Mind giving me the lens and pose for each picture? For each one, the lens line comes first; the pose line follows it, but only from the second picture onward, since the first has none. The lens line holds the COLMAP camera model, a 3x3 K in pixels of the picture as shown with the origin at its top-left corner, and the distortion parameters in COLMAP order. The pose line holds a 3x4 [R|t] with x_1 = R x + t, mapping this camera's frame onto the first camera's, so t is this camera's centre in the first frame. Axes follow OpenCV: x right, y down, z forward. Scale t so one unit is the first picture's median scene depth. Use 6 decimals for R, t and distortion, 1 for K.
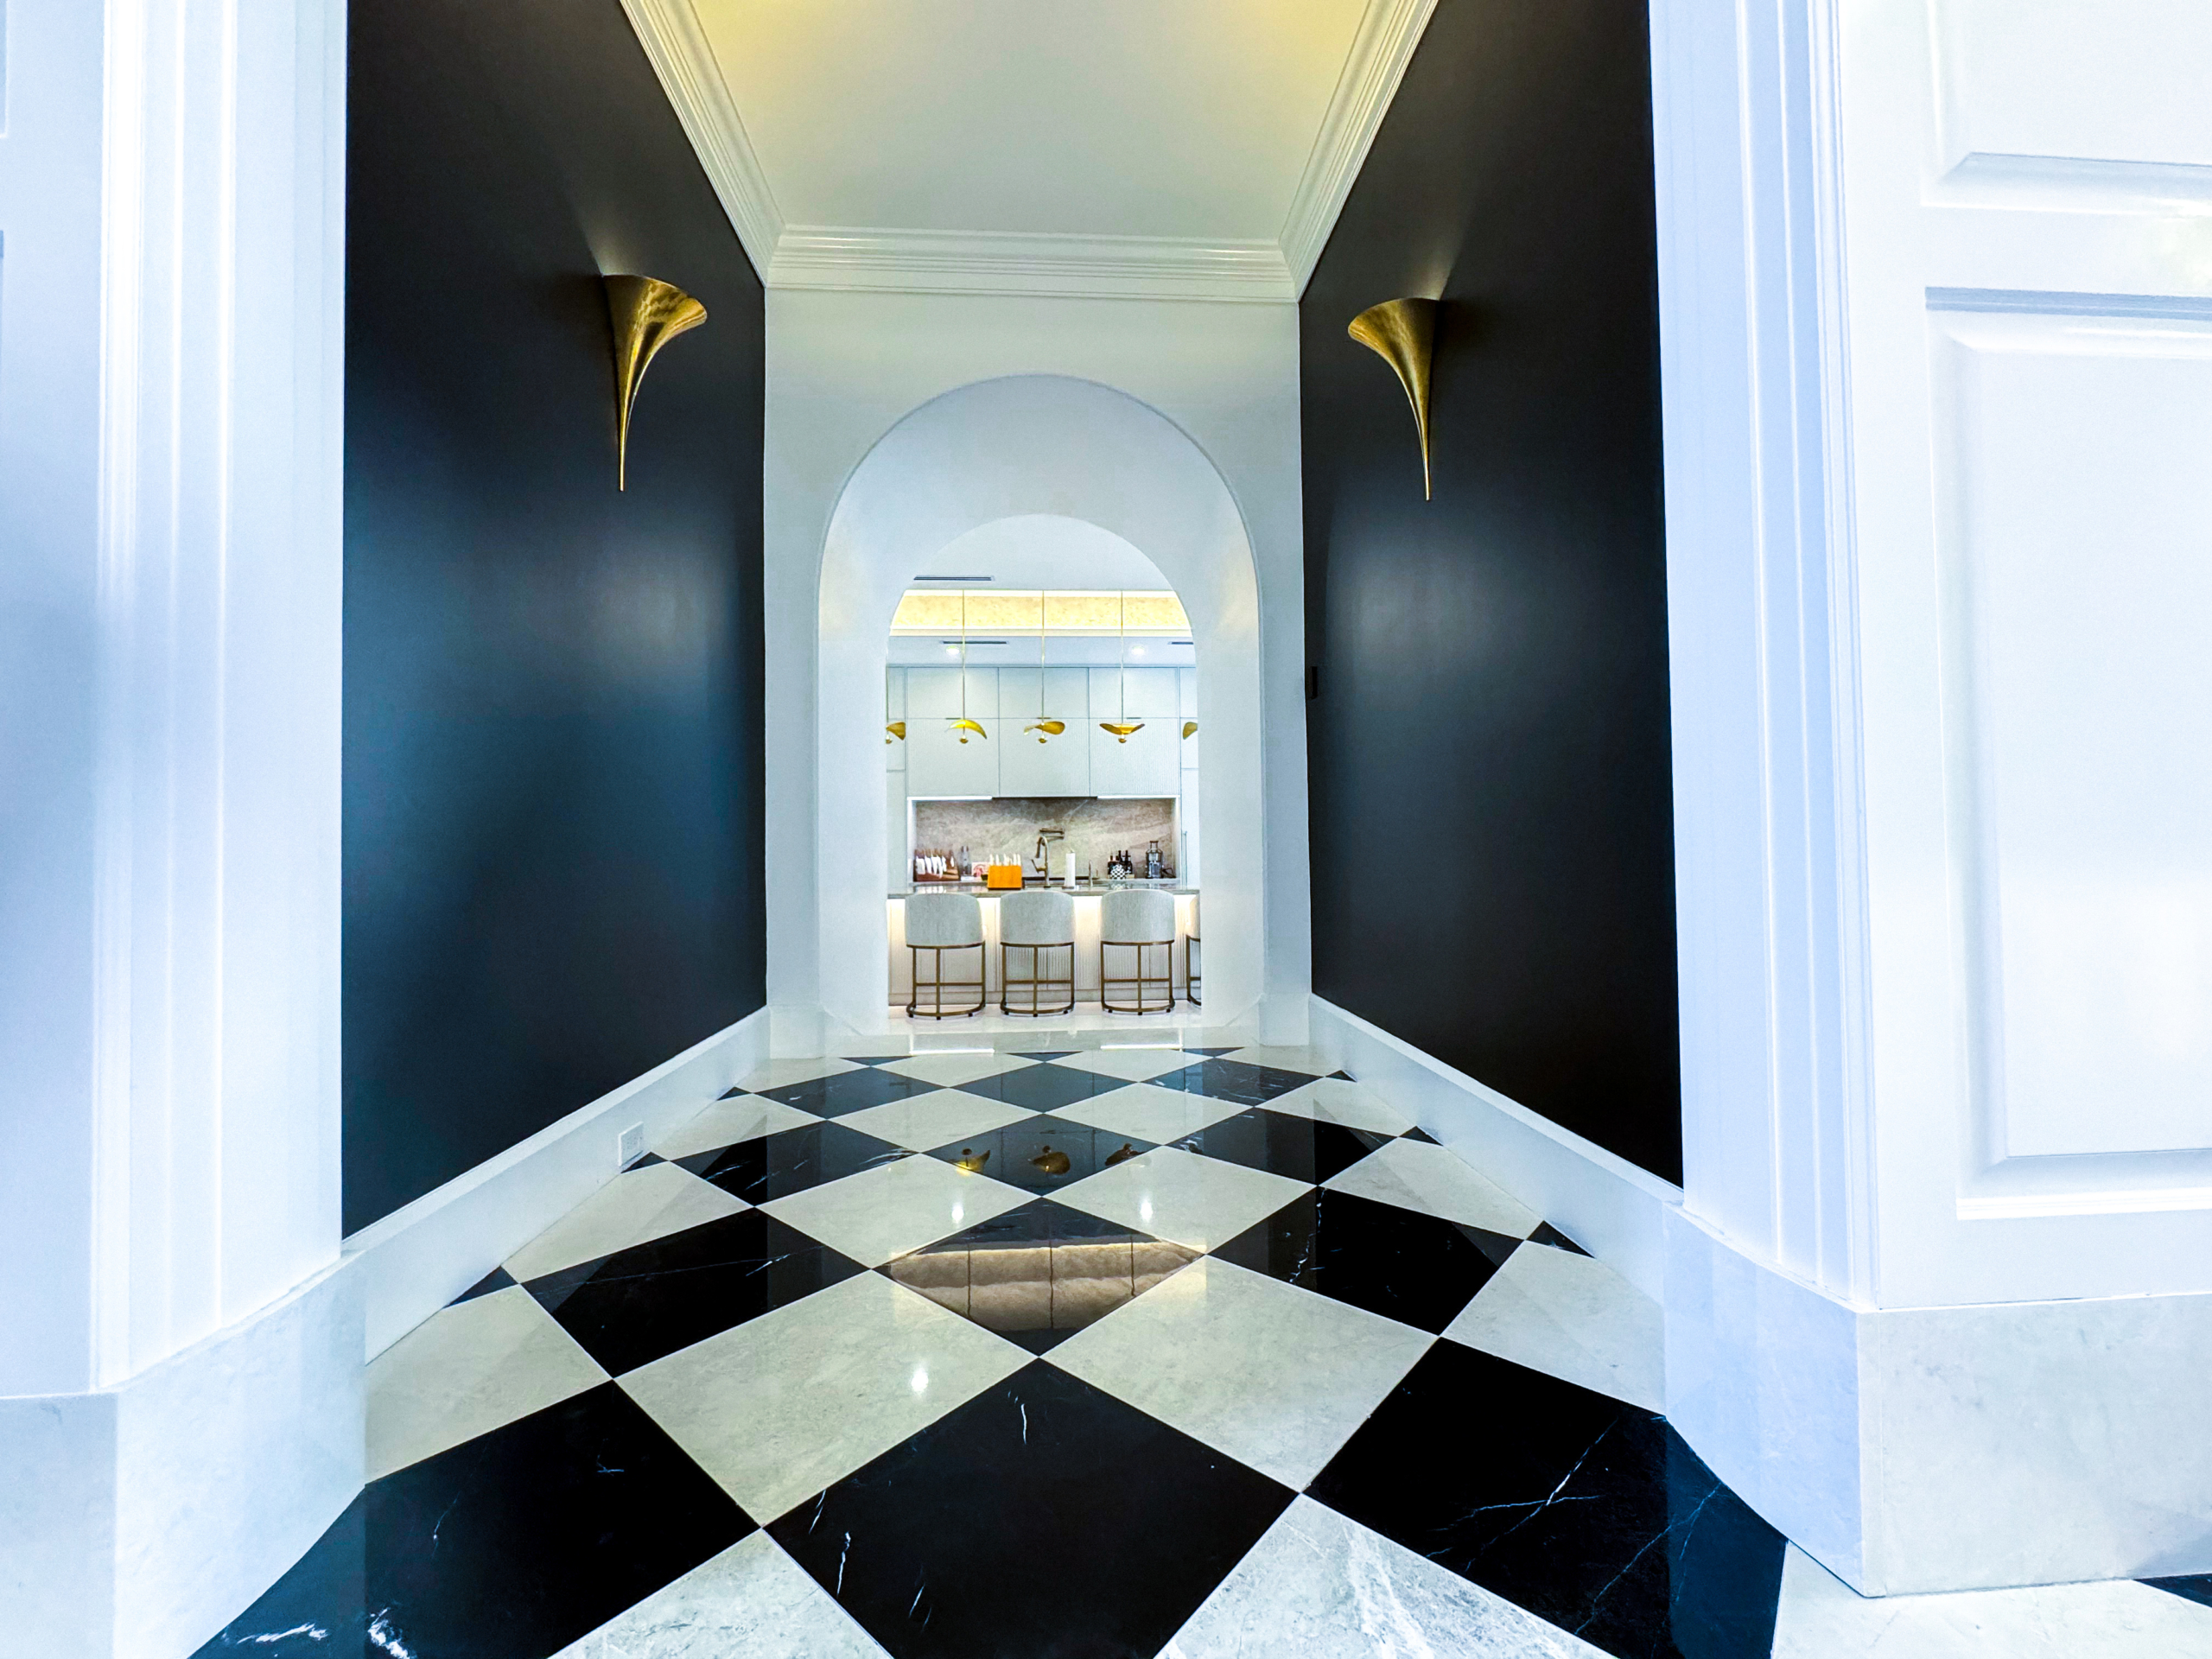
lens RADIAL K [[883.2, 0, 1096.2], [0, 883.2, 823.1], [0, 0, 1]] dist [-0.011668, 0.000784]
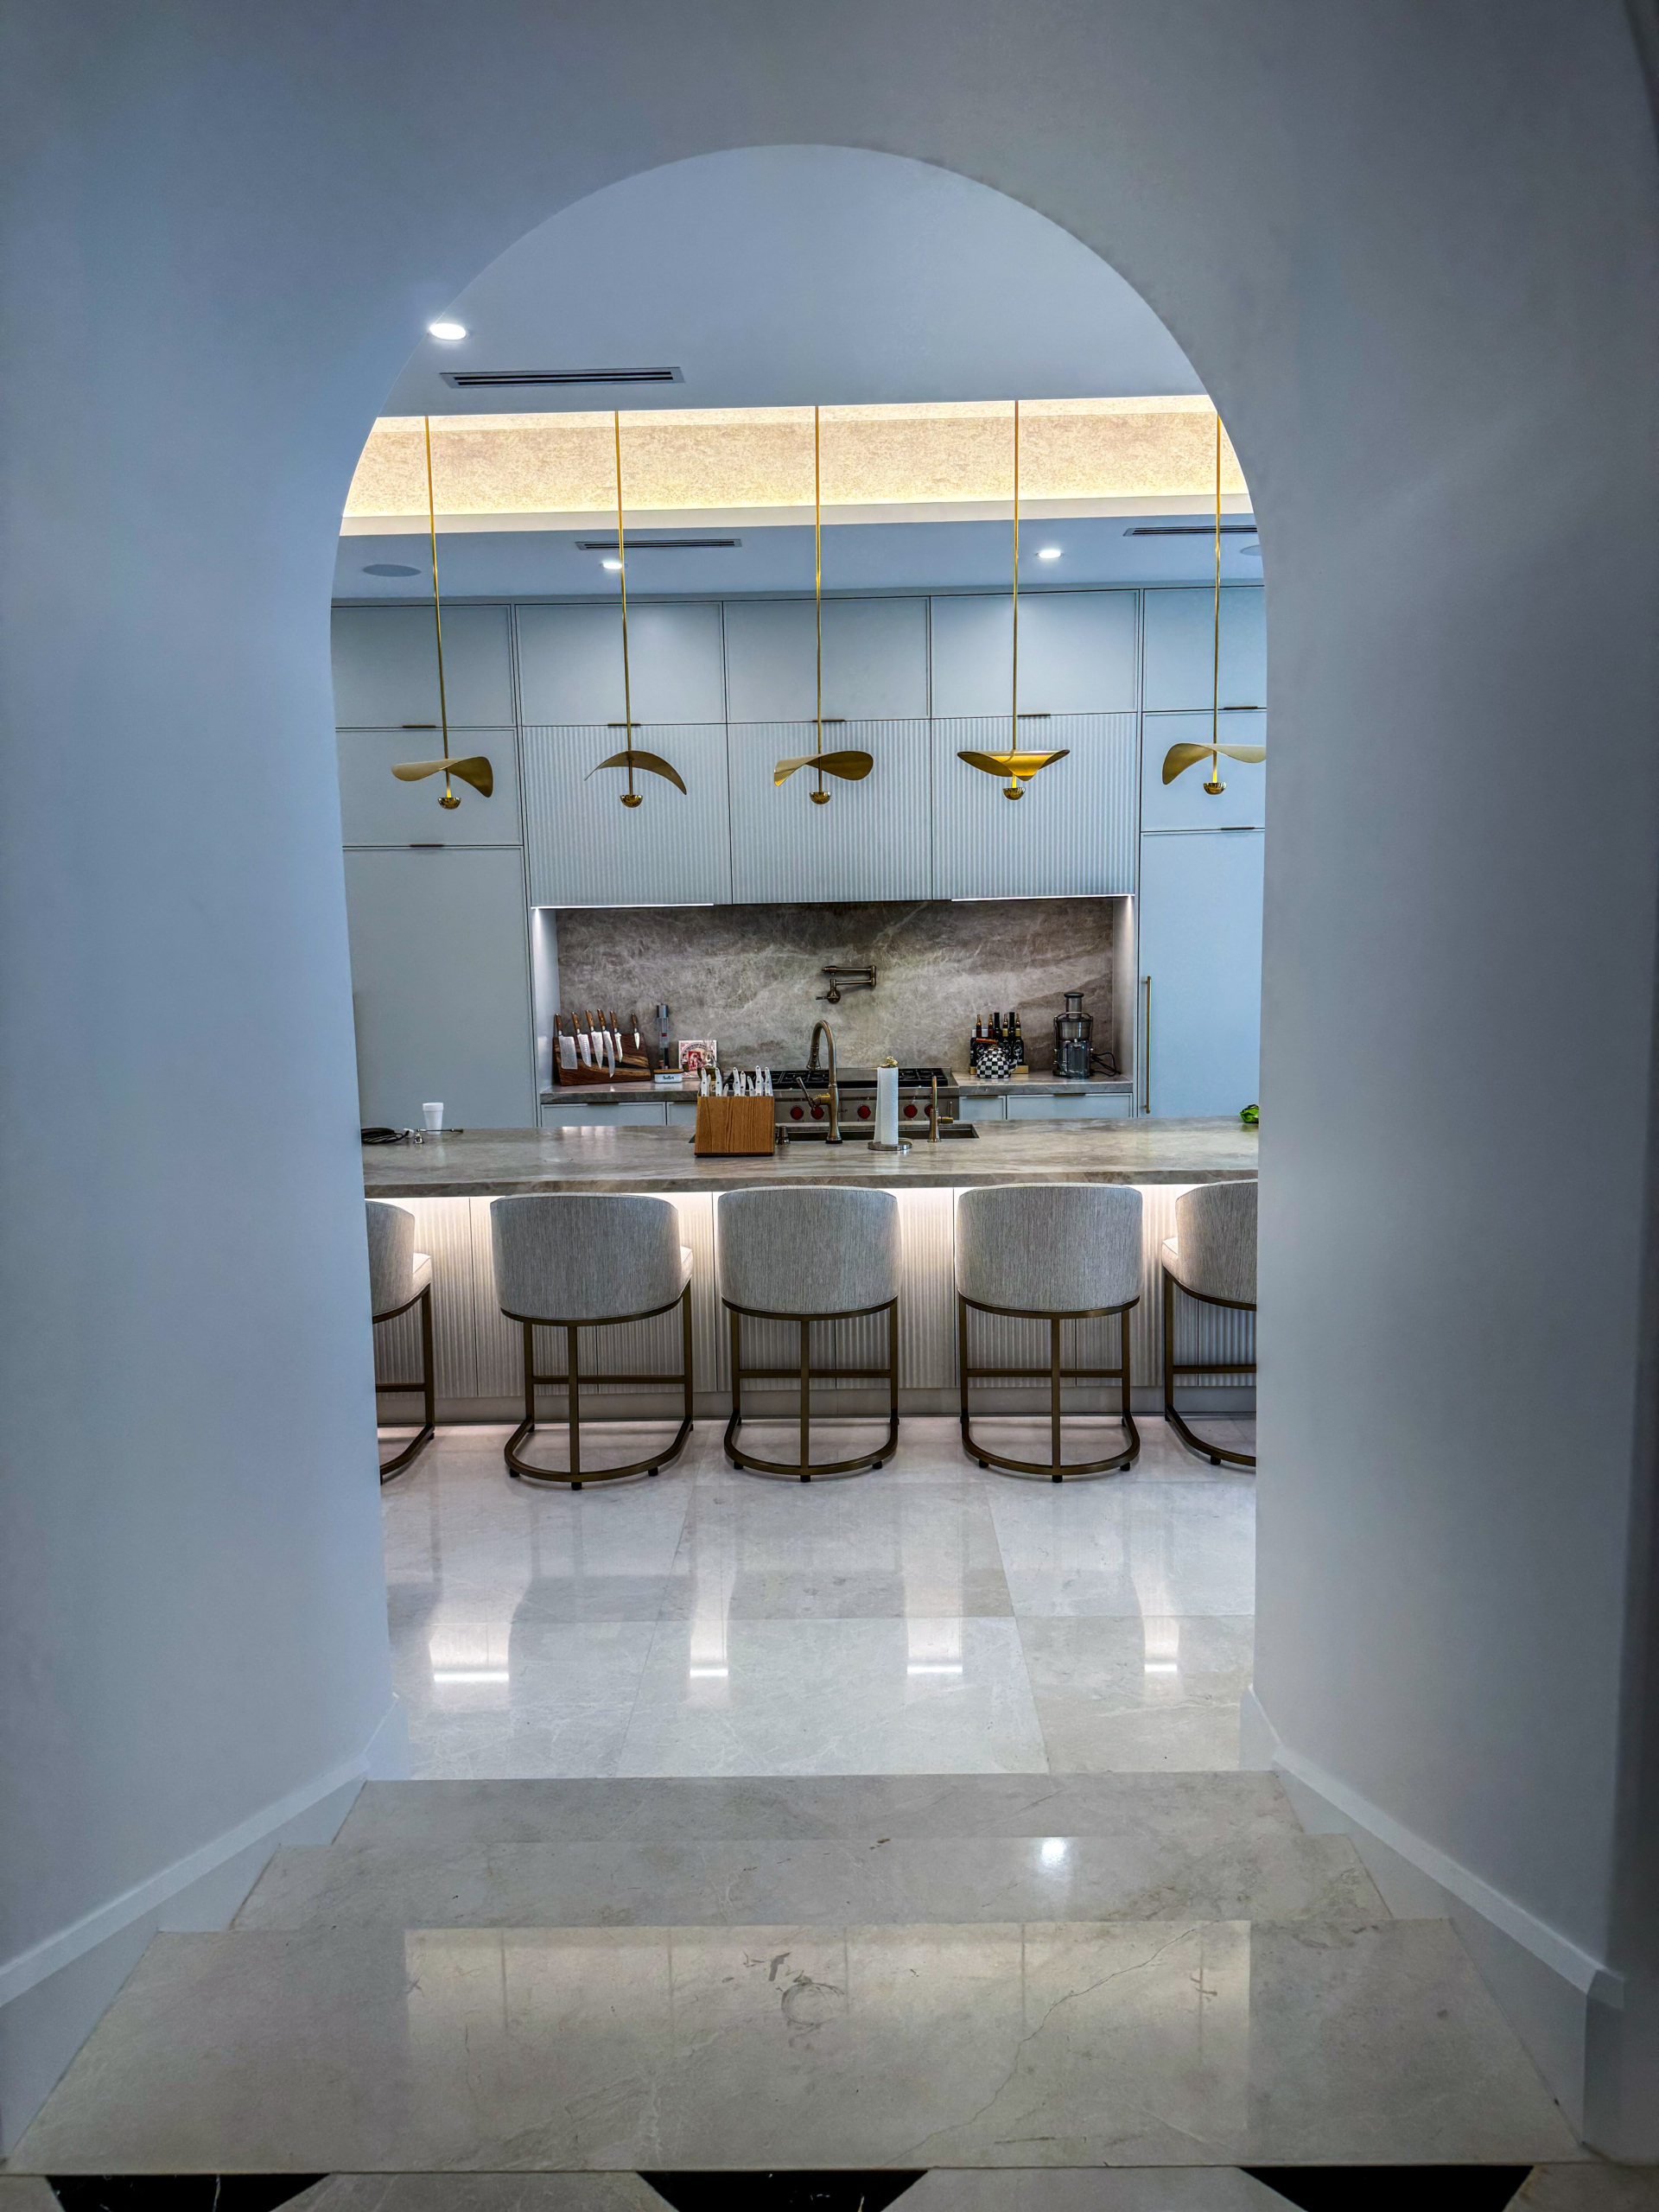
lens RADIAL K [[1541.7, 0, 843.0], [0, 1541.7, 1120.4], [0, 0, 1]] dist [0.039261, -0.047708]
pose [[0.998073, 0.001701, -0.062033, -0.004671], [0.008707, 0.985897, 0.167127, -0.063625], [0.061443, -0.167345, 0.983982, 0.259745]]
